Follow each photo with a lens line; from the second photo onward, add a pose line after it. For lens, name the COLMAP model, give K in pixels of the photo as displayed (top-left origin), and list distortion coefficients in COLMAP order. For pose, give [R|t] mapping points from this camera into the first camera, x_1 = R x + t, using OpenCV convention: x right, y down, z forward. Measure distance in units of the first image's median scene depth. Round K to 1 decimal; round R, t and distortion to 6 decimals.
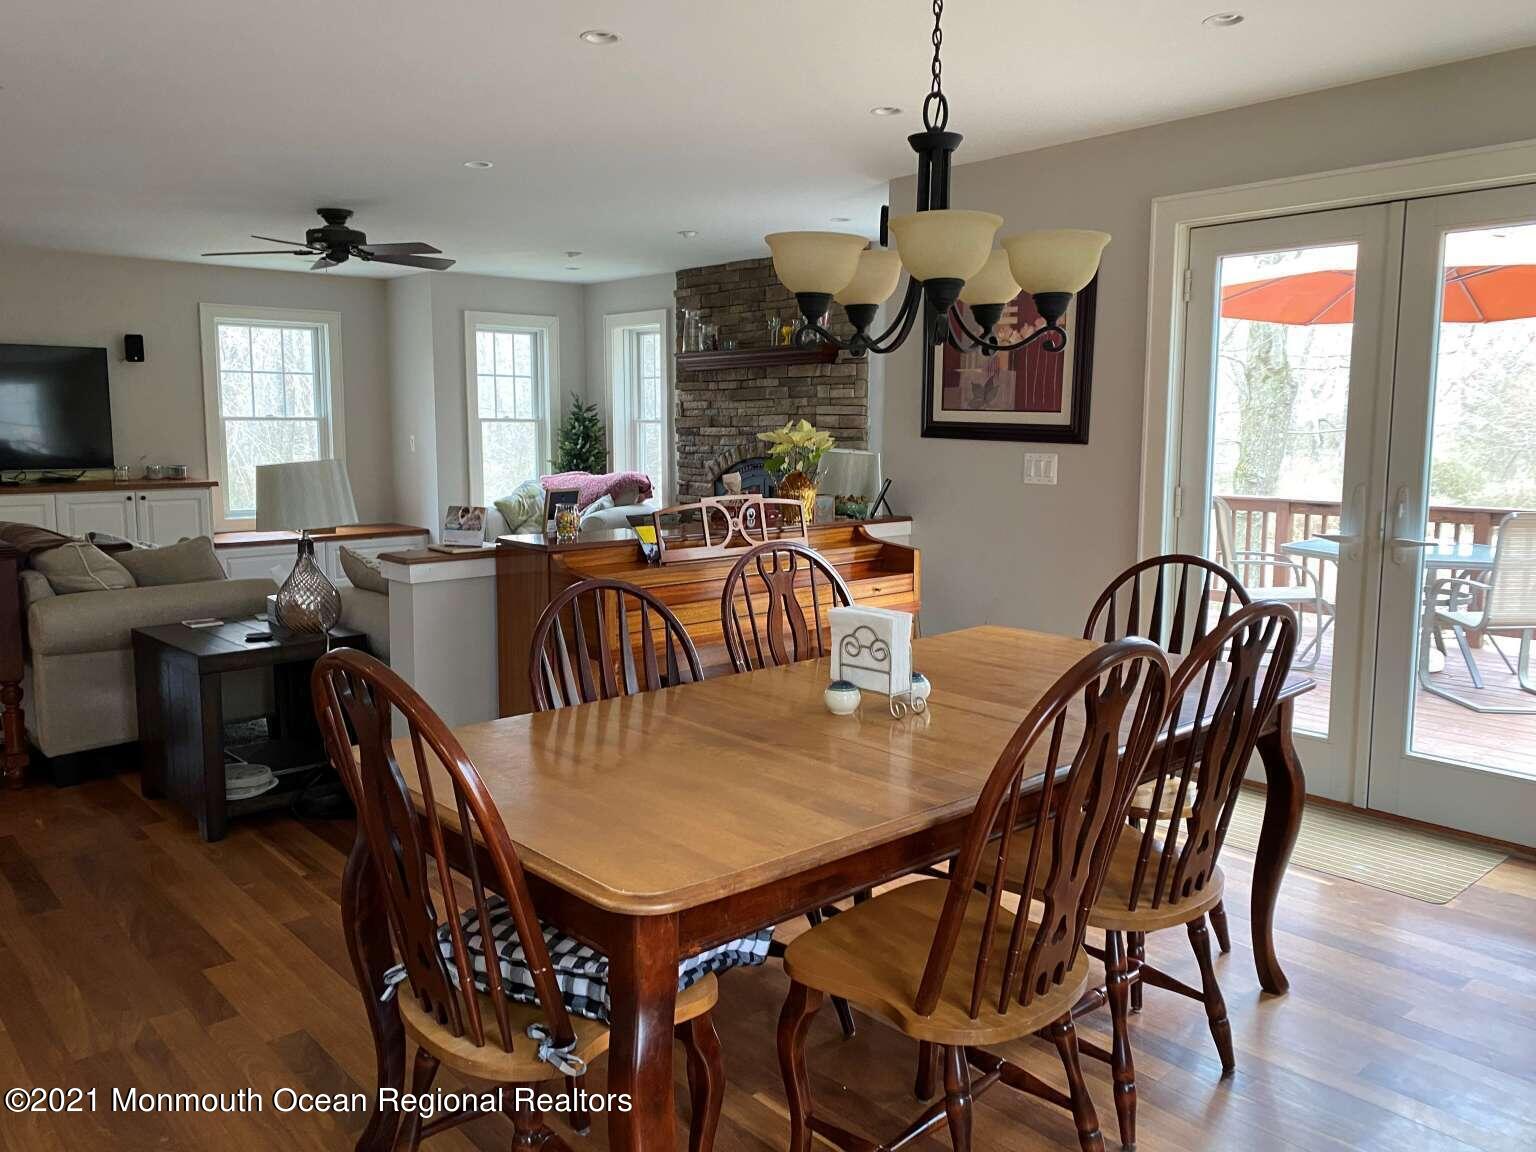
lens RADIAL K [[1195.1, 0, 772.8], [0, 1195.1, 546.5], [0, 0, 1]] dist [0.041524, -0.000611]
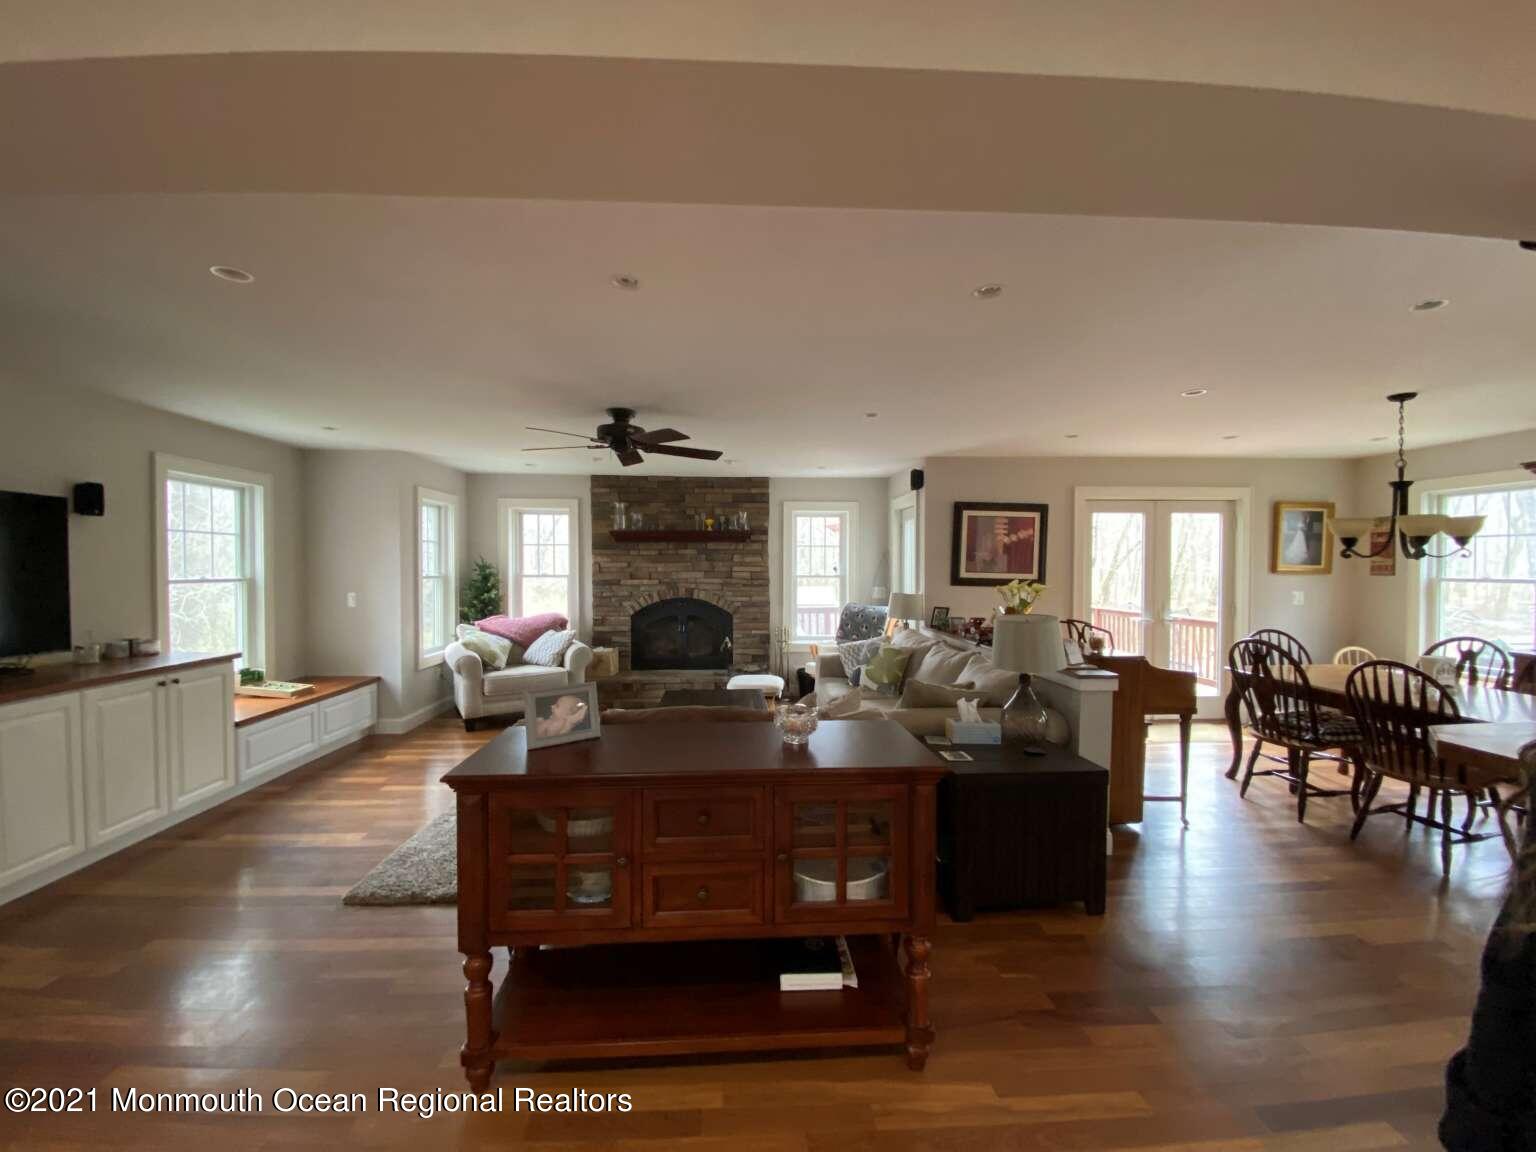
lens RADIAL K [[601.2, 0, 768.0], [0, 601.2, 576.0], [0, 0, 1]] dist [0.013227, -0.017434]
pose [[0.620648, -0.014643, 0.783952, -0.586334], [0.082826, 0.995456, -0.046980, -0.058479], [-0.779702, 0.094090, 0.619041, 0.422327]]
